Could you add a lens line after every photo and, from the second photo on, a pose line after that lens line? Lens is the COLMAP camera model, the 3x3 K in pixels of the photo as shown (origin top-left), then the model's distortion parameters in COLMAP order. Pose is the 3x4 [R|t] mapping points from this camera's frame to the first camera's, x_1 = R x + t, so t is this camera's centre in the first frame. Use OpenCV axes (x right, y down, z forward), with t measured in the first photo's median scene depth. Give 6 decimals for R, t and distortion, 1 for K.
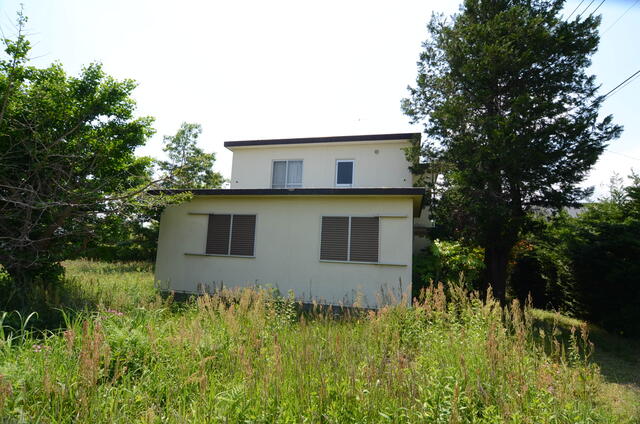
lens RADIAL K [[325.4, 0, 313.6], [0, 325.4, 235.0], [0, 0, 1]] dist [-0.043929, -0.000978]
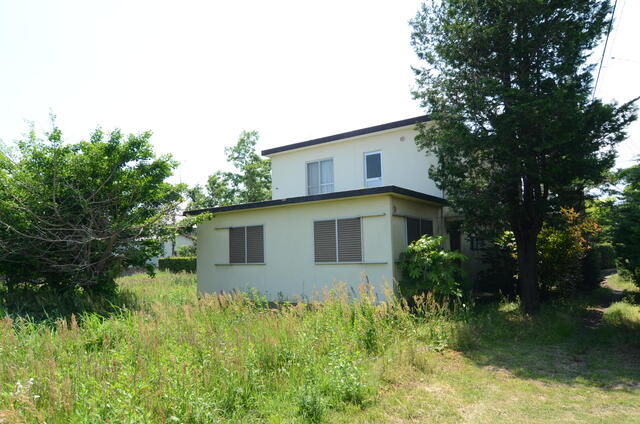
lens RADIAL K [[390.1, 0, 320.0], [0, 390.1, 212.0], [0, 0, 1]] dist [-0.004581, -0.001818]
pose [[0.940875, -0.109501, -0.320567, 0.424270], [0.098186, 0.993845, -0.051303, -0.018881], [0.324212, 0.016794, 0.945836, -0.182513]]
